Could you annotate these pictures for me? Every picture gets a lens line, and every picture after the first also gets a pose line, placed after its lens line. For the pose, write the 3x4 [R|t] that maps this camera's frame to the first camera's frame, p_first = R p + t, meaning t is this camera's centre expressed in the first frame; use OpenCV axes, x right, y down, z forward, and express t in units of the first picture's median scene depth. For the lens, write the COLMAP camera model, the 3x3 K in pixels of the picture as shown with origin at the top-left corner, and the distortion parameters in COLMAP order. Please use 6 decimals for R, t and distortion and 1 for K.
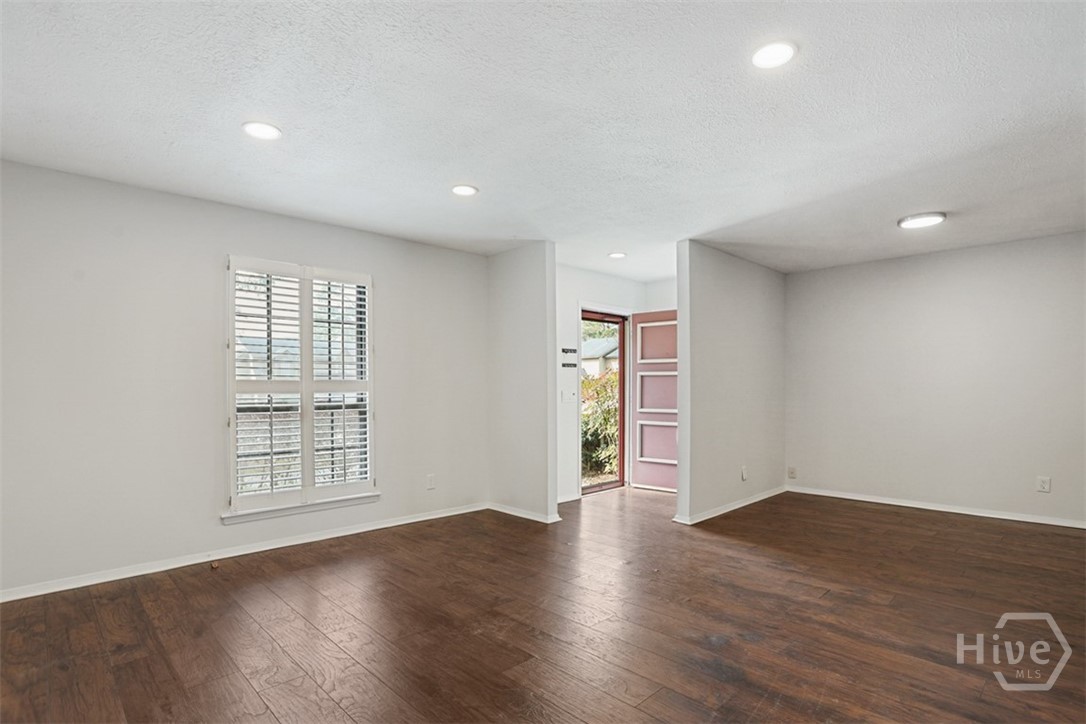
lens RADIAL K [[554.3, 0, 551.2], [0, 554.3, 392.1], [0, 0, 1]] dist [-0.028032, 0.000136]
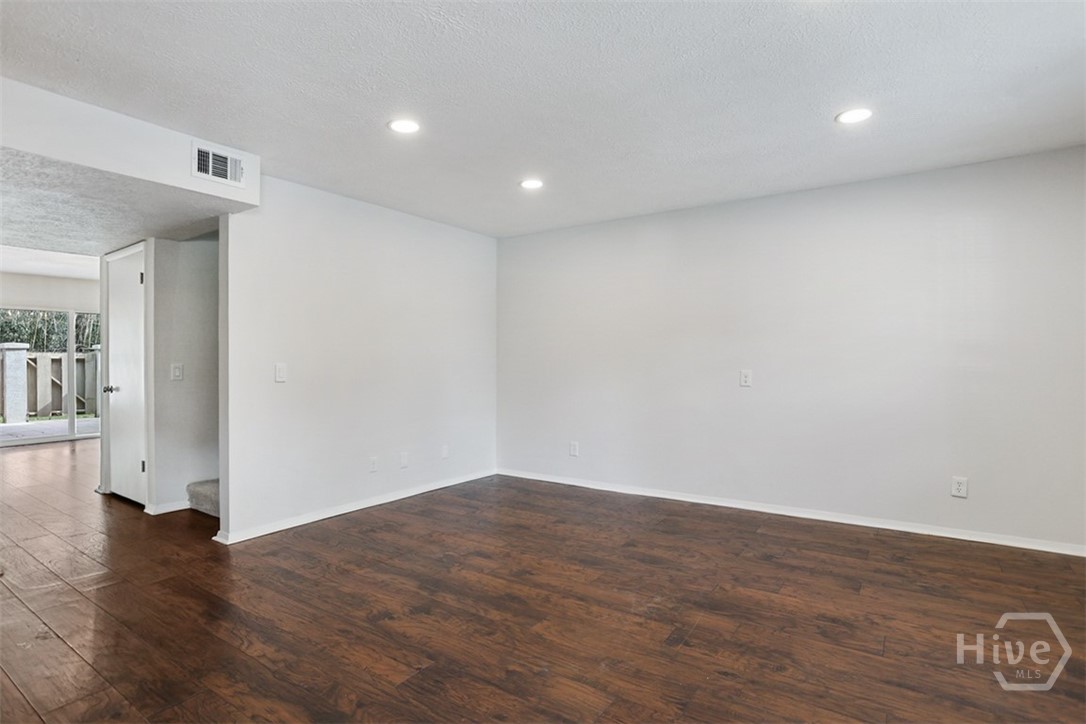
lens RADIAL K [[538.5, 0, 543.0], [0, 538.5, 362.0], [0, 0, 1]] dist [-0.046159, 0.021963]
pose [[-0.983112, 0.005550, -0.182922, 0.167478], [0.004255, 0.999963, 0.007473, -0.005647], [0.182956, 0.006569, -0.983099, 1.273958]]
